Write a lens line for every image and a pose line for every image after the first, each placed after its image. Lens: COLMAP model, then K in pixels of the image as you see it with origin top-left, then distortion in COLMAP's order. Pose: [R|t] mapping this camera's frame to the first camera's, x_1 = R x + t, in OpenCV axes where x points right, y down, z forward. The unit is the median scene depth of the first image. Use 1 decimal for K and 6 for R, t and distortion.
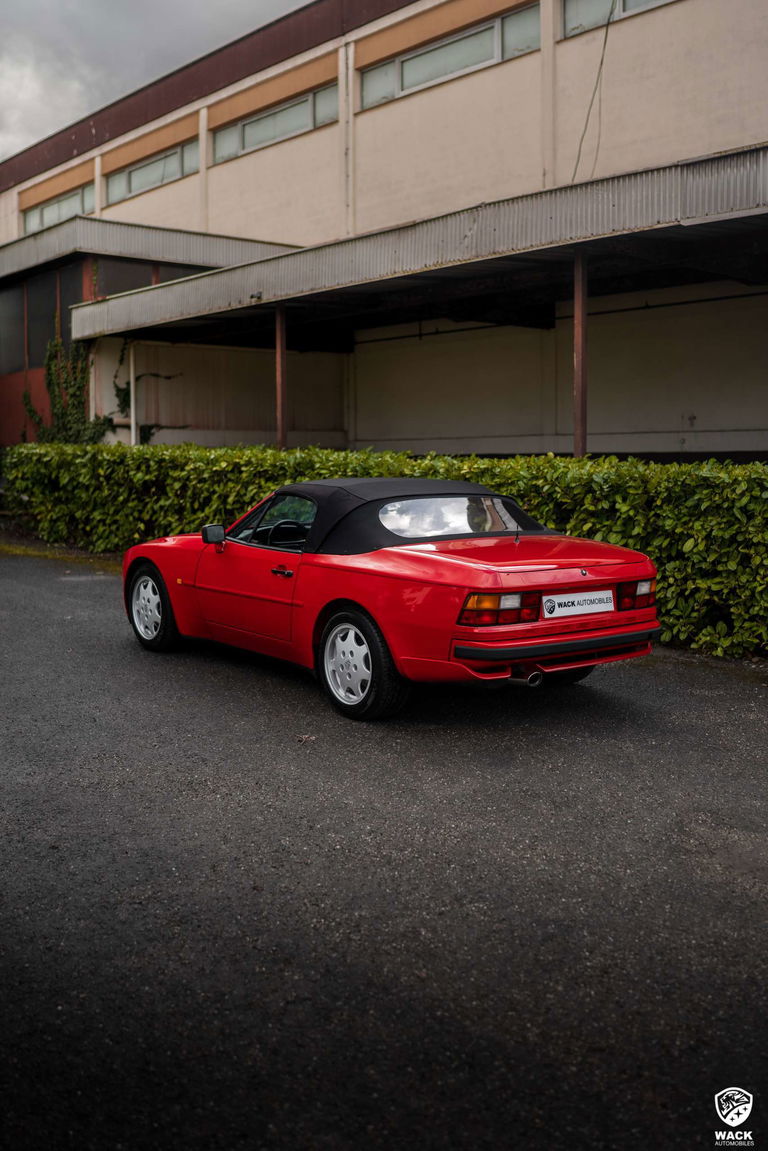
lens RADIAL K [[1278.4, 0, 384.0], [0, 1278.4, 575.5], [0, 0, 1]] dist [-0.245611, 0.380068]
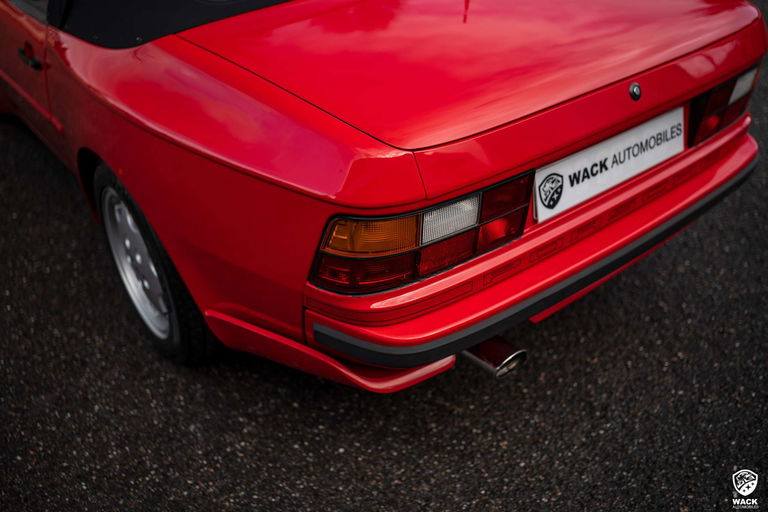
lens RADIAL K [[747.6, 0, 384.0], [0, 747.6, 256.0], [0, 0, 1]] dist [-0.188377, 0.252086]
pose [[0.997974, -0.050678, -0.038475, 0.062273], [0.062626, 0.889281, 0.453053, -0.048611], [0.011256, -0.454545, 0.890653, 0.569111]]
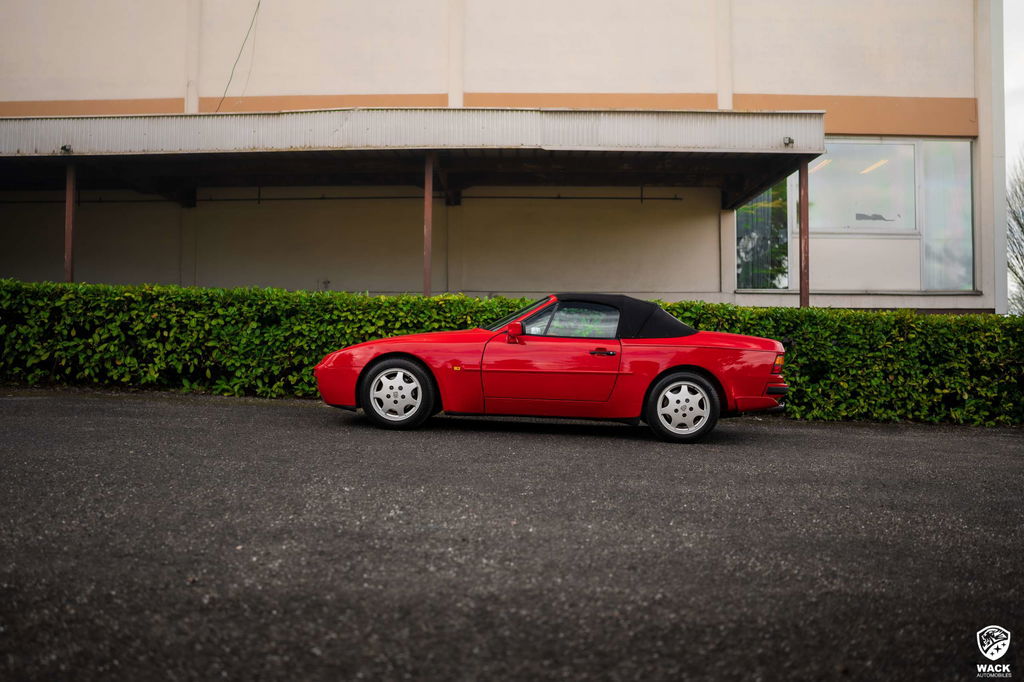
lens RADIAL K [[996.8, 0, 512.0], [0, 996.8, 341.0], [0, 0, 1]] dist [-0.188377, 0.252086]
pose [[0.641937, 0.015907, 0.766592, -0.827739], [0.058152, 0.995895, -0.069361, 0.046159], [-0.764549, 0.089105, 0.638377, 0.297834]]
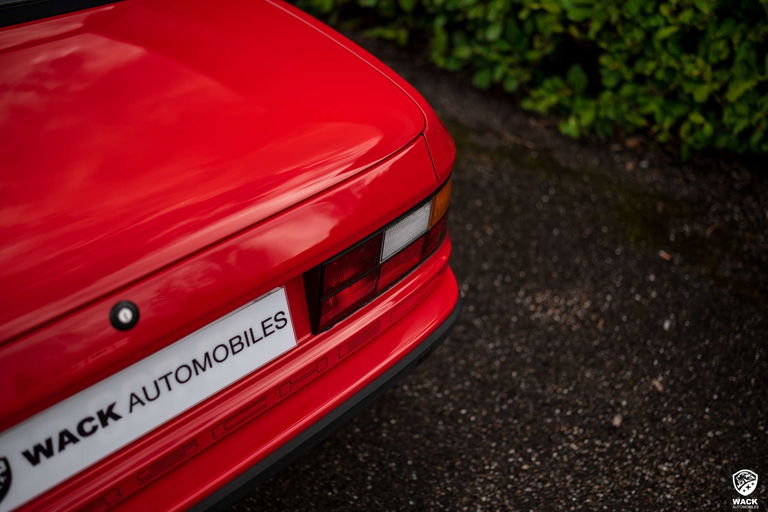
lens RADIAL K [[747.6, 0, 384.0], [0, 747.6, 256.0], [0, 0, 1]] dist [-0.188377, 0.252086]
pose [[0.995713, -0.054598, 0.074660, 0.144276], [0.009162, 0.861447, 0.507764, -0.059168], [-0.092038, -0.504903, 0.858255, 0.654241]]
